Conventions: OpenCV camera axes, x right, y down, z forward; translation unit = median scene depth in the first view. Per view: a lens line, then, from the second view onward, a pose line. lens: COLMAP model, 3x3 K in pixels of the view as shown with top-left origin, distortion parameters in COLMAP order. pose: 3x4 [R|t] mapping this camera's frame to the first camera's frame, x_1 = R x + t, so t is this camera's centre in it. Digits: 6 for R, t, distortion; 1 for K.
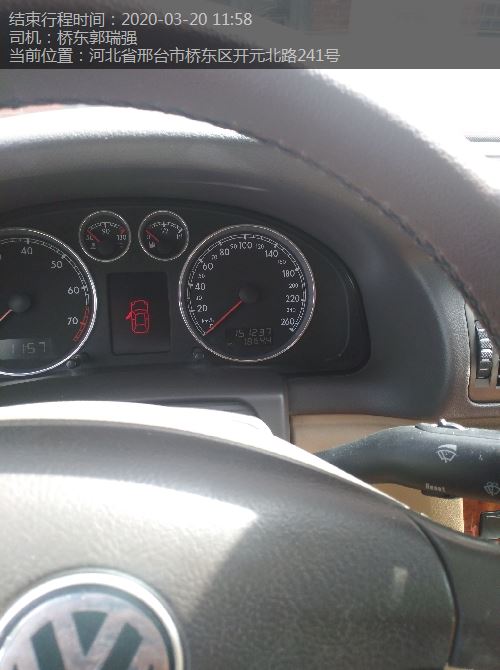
lens RADIAL K [[543.1, 0, 261.6], [0, 543.1, 341.1], [0, 0, 1]] dist [0.064352, -0.138422]
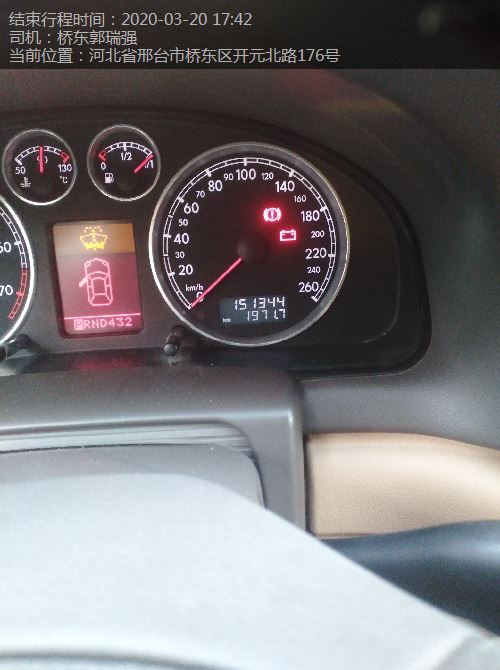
lens RADIAL K [[543.1, 0, 255.0], [0, 543.1, 349.7], [0, 0, 1]] dist [0.064352, -0.138422]
pose [[0.994958, 0.004416, -0.100192, 0.051071], [0.009298, 0.990666, 0.135995, -0.053146], [0.099857, -0.136241, 0.985630, 0.304693]]
